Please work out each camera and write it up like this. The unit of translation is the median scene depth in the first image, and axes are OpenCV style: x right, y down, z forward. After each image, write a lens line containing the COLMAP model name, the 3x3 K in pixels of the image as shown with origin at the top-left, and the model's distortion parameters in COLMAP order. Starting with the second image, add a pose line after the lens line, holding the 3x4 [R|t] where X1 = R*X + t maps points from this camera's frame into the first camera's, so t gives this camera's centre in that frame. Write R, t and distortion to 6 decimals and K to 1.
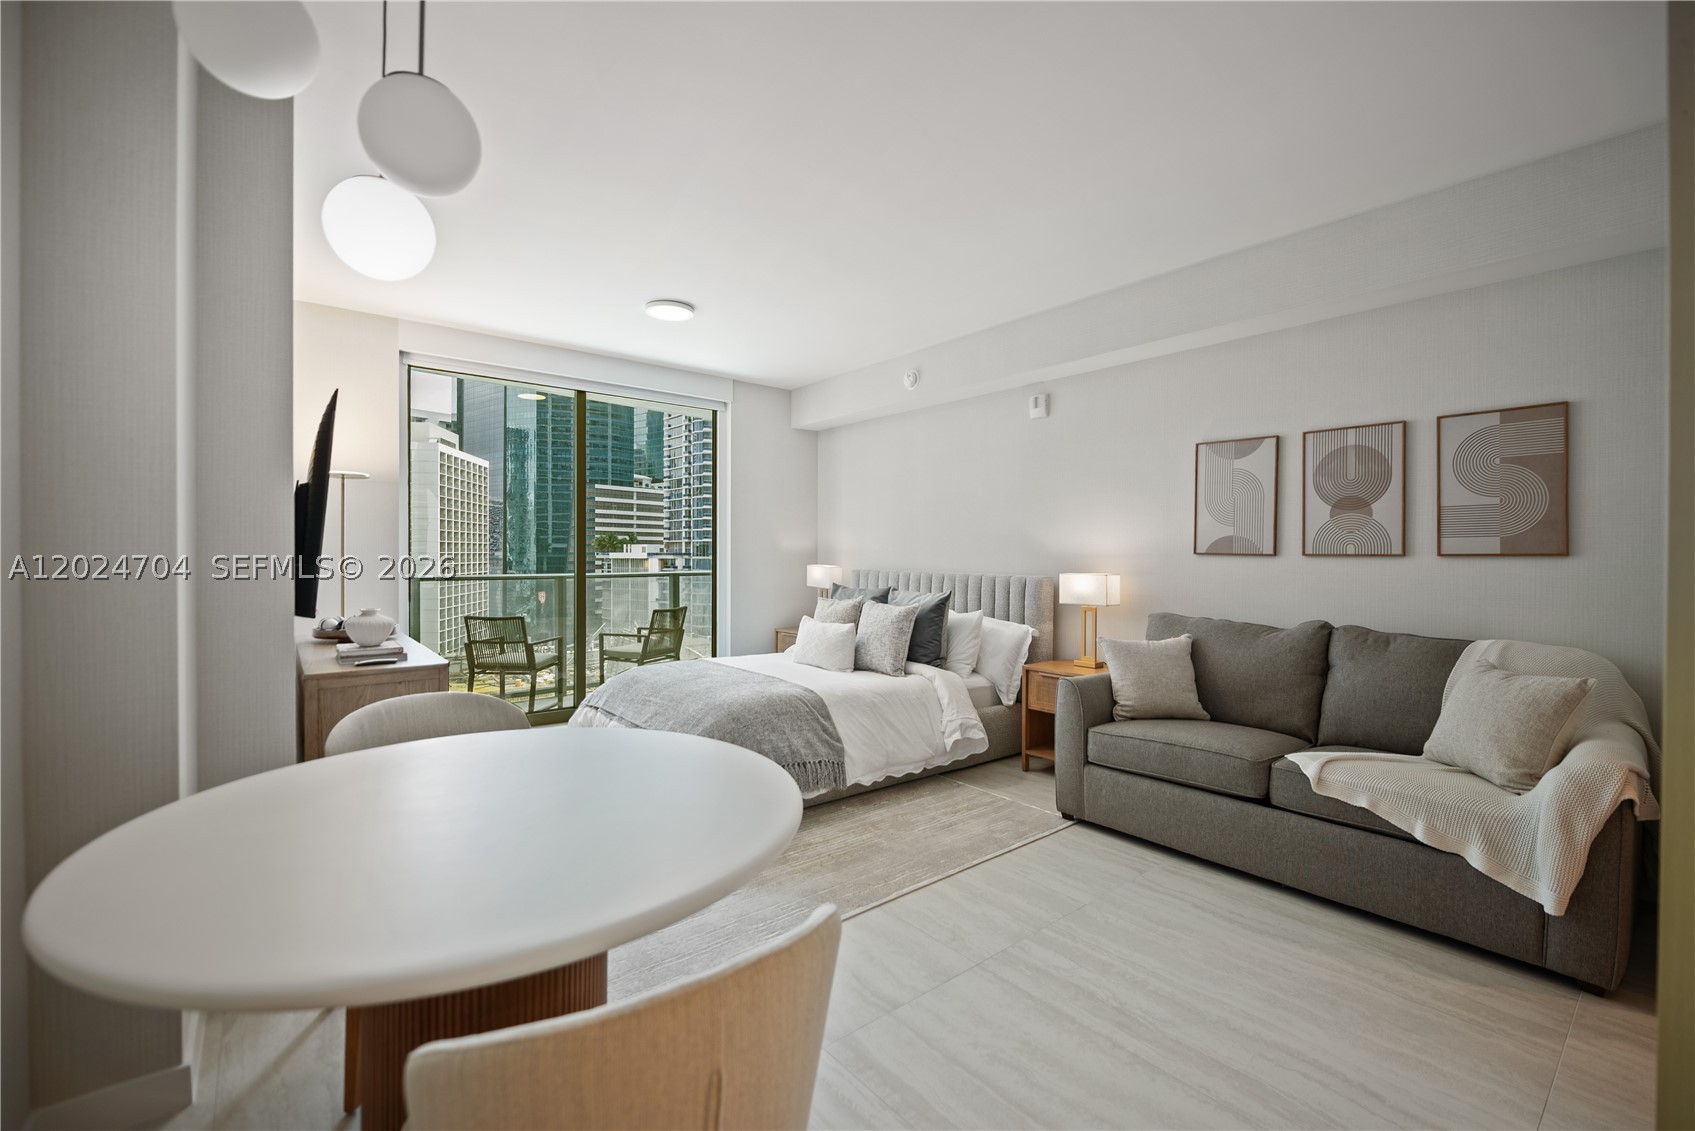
lens RADIAL K [[711.4, 0, 847.5], [0, 711.4, 565.5], [0, 0, 1]] dist [-0.000326, -0.000125]
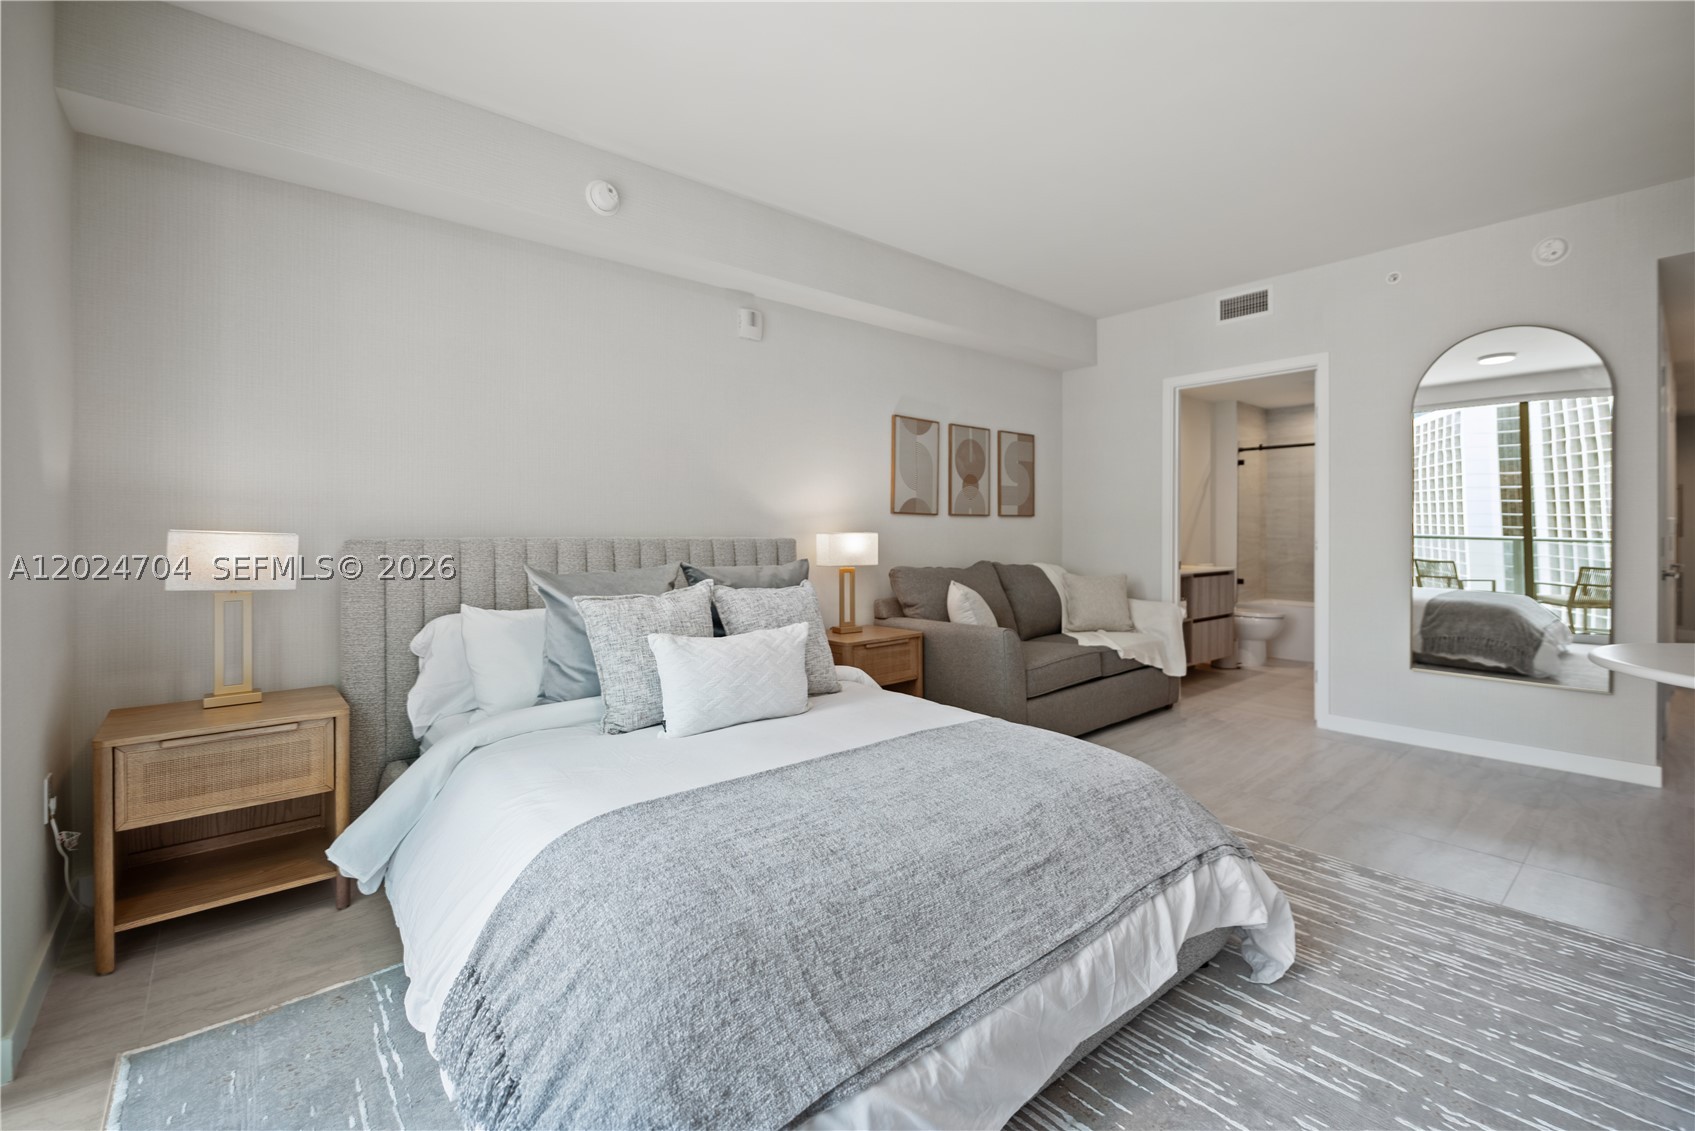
lens RADIAL K [[732.0, 0, 857.1], [0, 732.0, 531.8], [0, 0, 1]] dist [-0.000500, 0.000274]
pose [[-0.027681, -0.005372, 0.999602, -0.851277], [0.016507, 0.999847, 0.005830, 0.007441], [-0.999481, 0.016662, -0.027588, 1.397939]]
